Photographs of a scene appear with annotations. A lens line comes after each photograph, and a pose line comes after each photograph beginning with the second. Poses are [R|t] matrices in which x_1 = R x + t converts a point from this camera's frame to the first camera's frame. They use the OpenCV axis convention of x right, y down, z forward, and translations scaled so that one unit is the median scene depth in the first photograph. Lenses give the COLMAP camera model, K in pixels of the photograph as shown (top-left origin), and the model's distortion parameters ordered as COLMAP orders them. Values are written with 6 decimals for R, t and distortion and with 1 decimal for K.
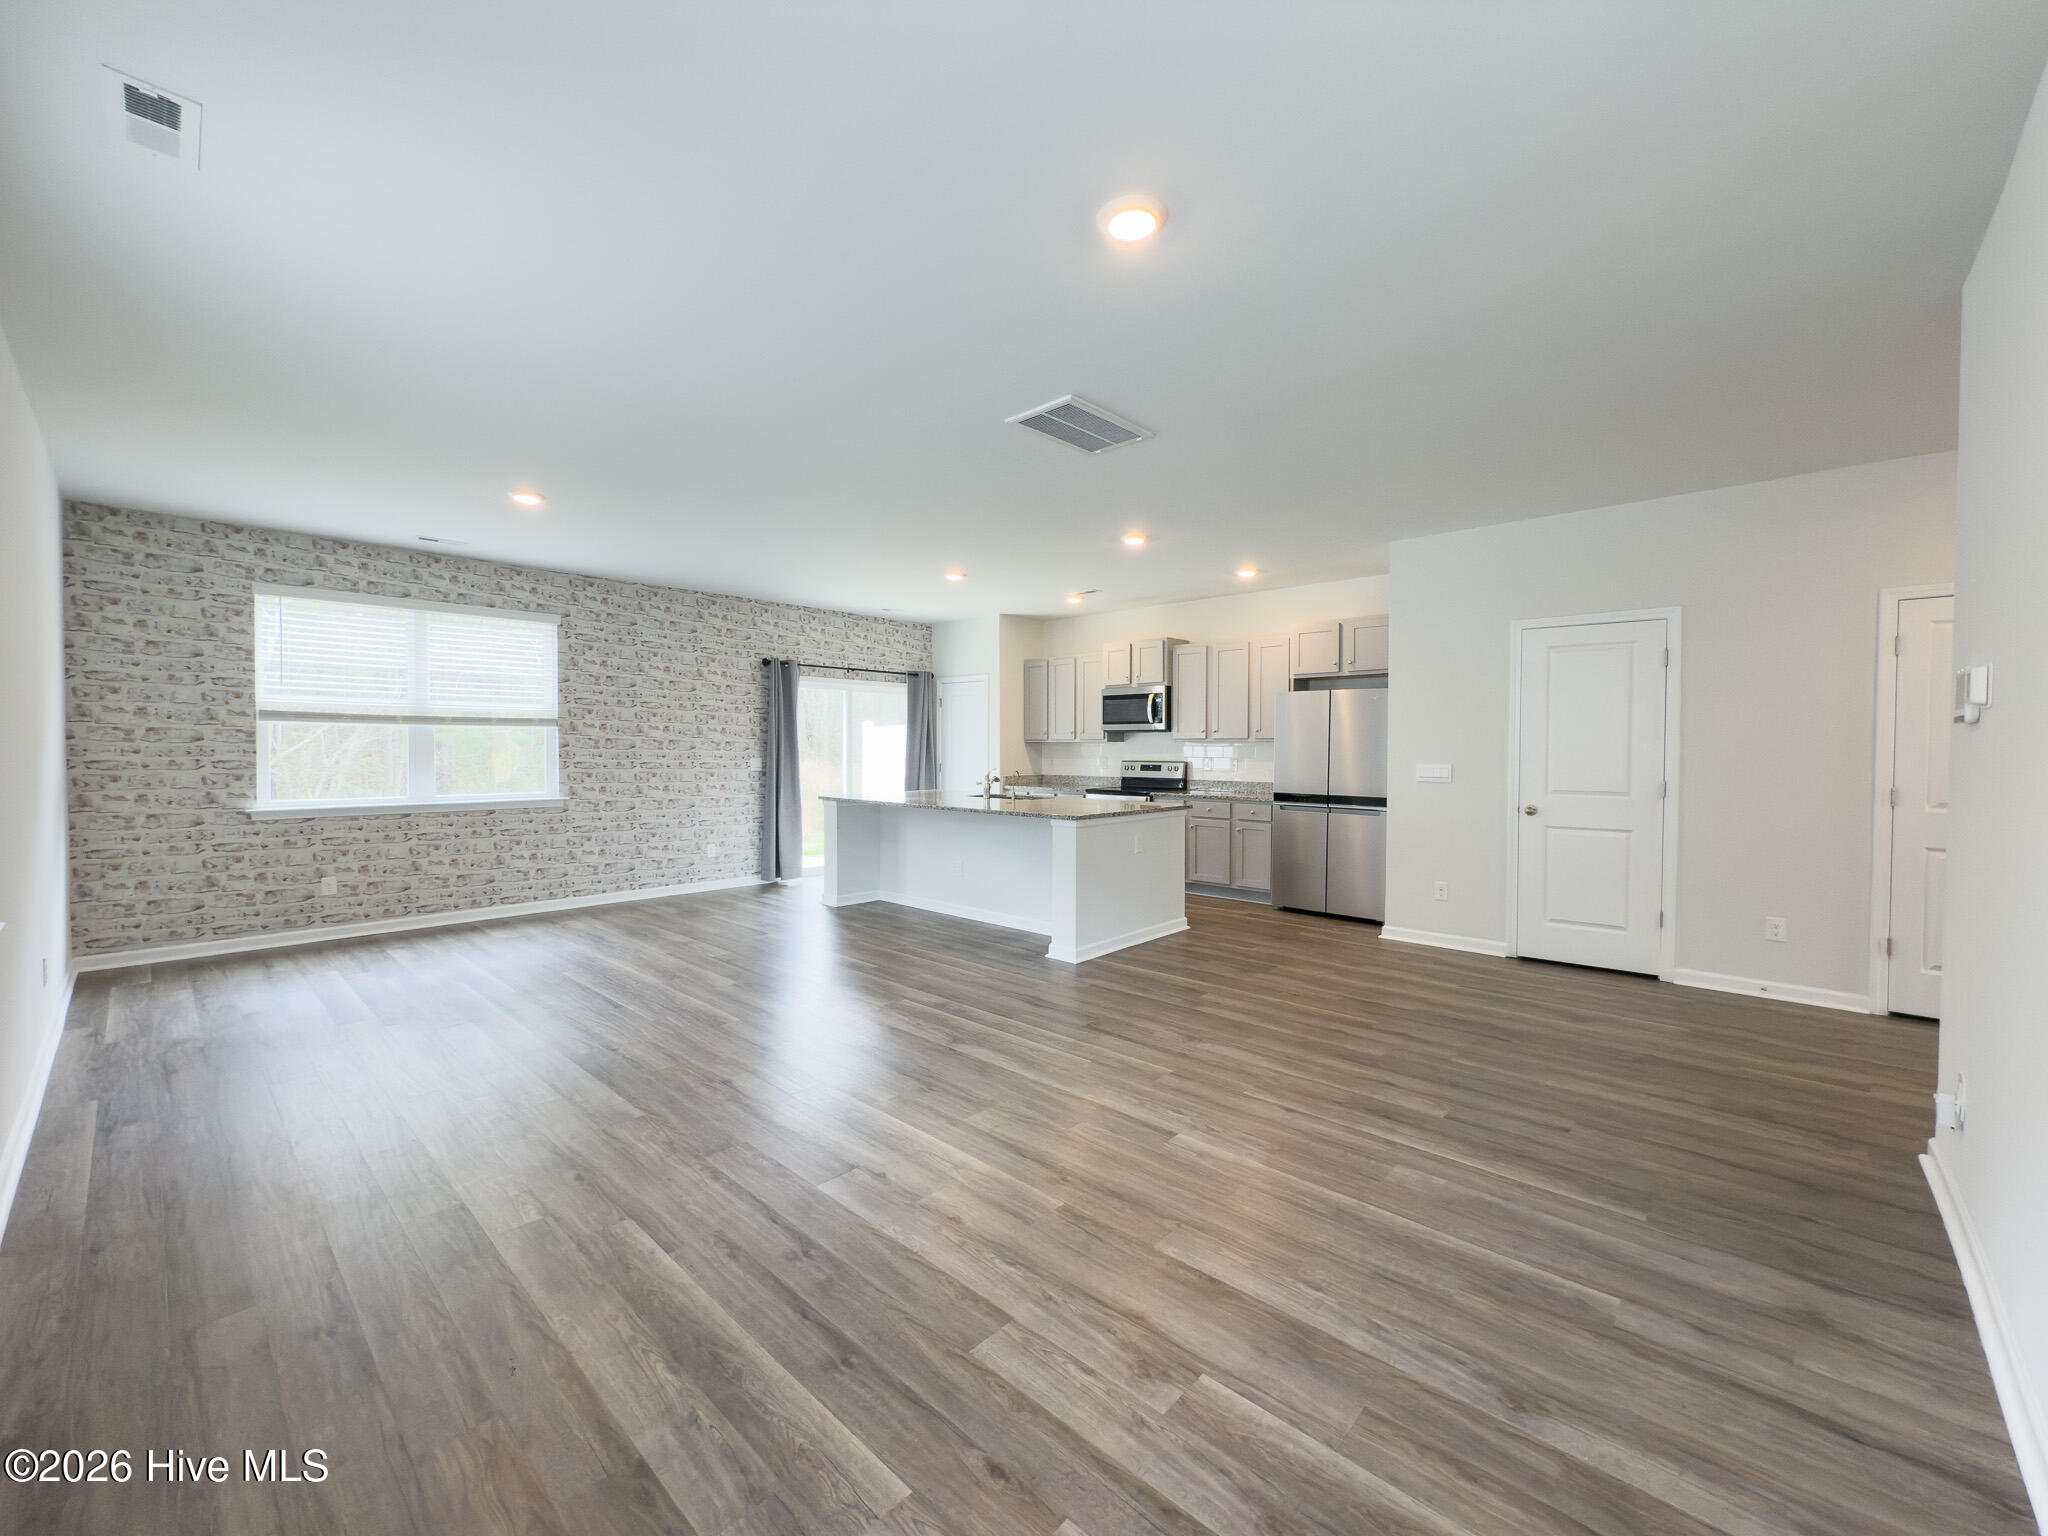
lens RADIAL K [[826.8, 0, 1024.0], [0, 826.8, 768.0], [0, 0, 1]] dist [0.001579, 0.000175]
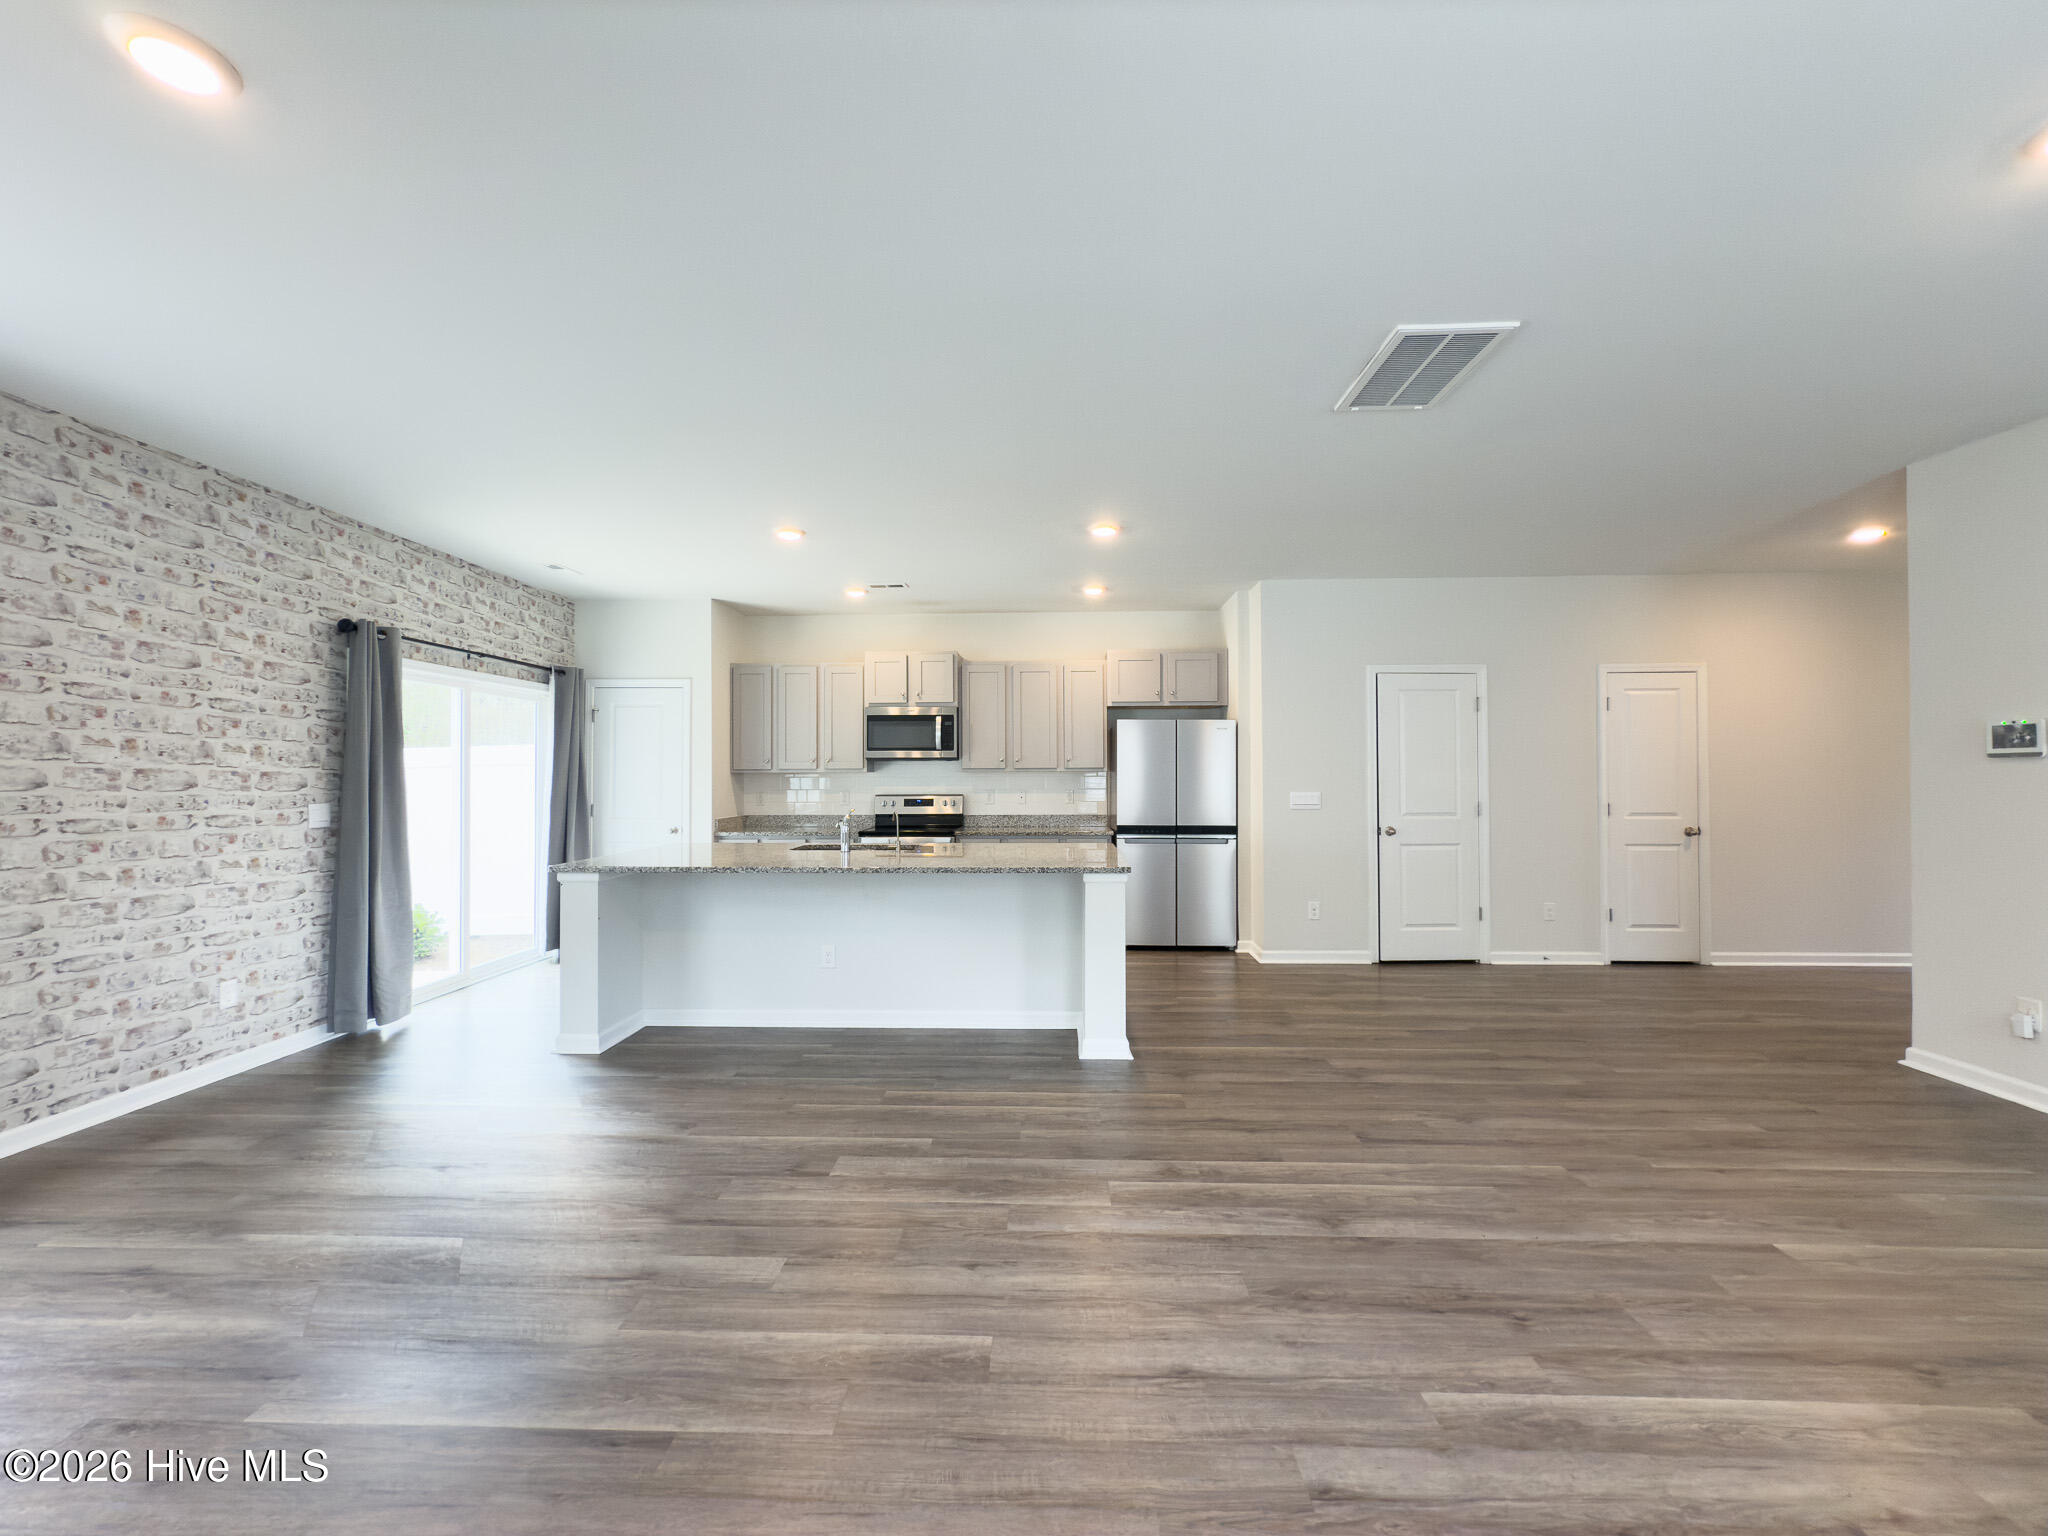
lens RADIAL K [[815.6, 0, 1023.8], [0, 815.6, 765.5], [0, 0, 1]] dist [0.000460, 0.000110]
pose [[0.753779, 0.004317, 0.657114, -0.405766], [0.022234, 0.999238, -0.032069, -0.011765], [-0.656752, 0.038783, 0.753109, 0.381050]]
